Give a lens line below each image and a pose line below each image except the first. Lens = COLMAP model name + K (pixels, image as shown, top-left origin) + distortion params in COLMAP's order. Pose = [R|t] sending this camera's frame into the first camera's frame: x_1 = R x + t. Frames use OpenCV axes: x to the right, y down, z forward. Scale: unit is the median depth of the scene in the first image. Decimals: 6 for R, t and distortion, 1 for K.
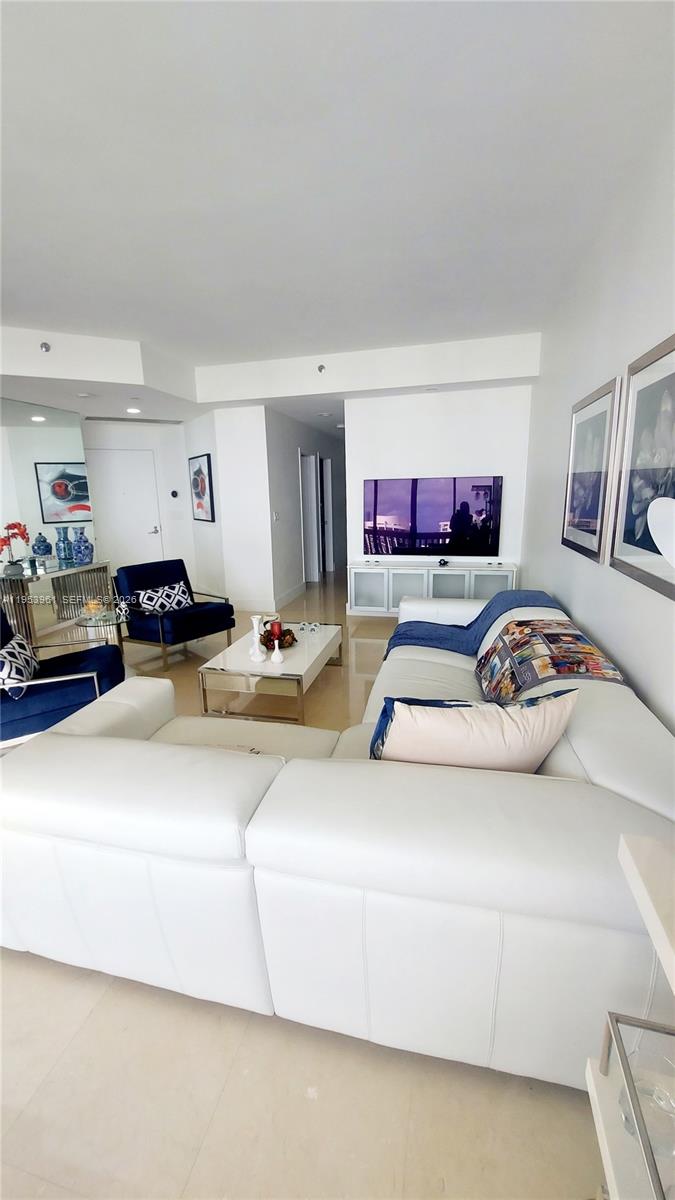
lens RADIAL K [[483.0, 0, 330.7], [0, 483.0, 603.3], [0, 0, 1]] dist [-0.011717, -0.000702]
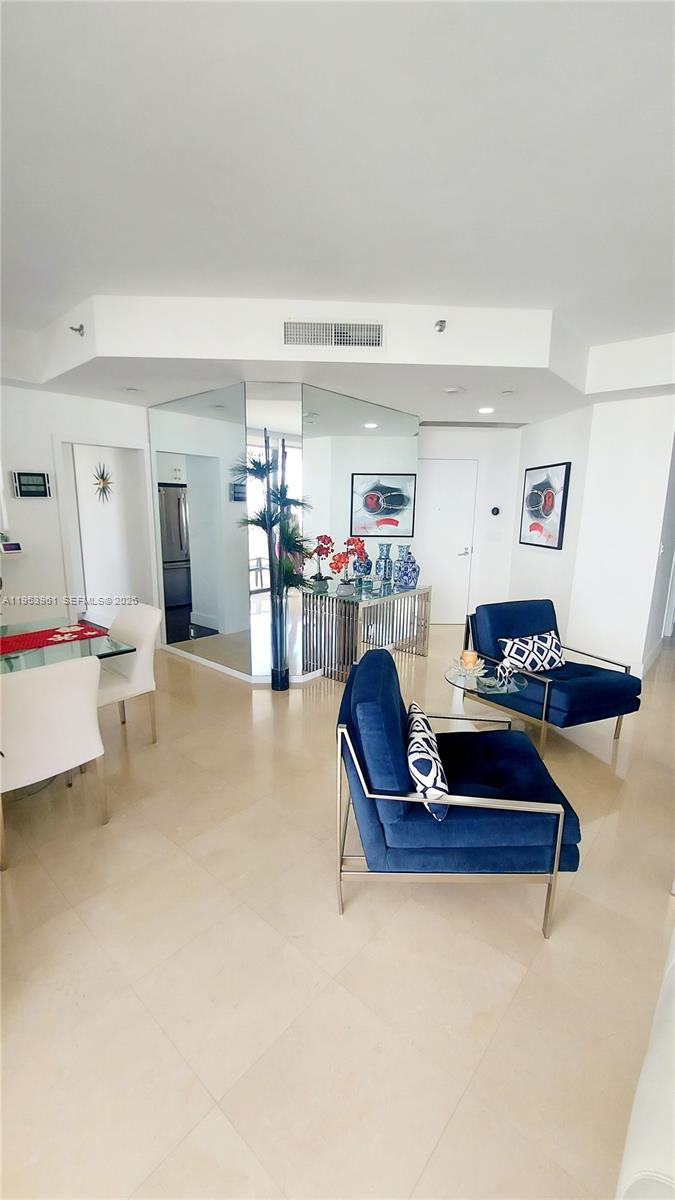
lens RADIAL K [[483.0, 0, 330.7], [0, 483.0, 603.3], [0, 0, 1]] dist [-0.011717, -0.000702]
pose [[0.895082, 0.118938, -0.429747, -0.250289], [-0.132509, 0.991180, -0.001669, -0.033908], [0.425758, 0.058439, 0.902948, 0.153613]]
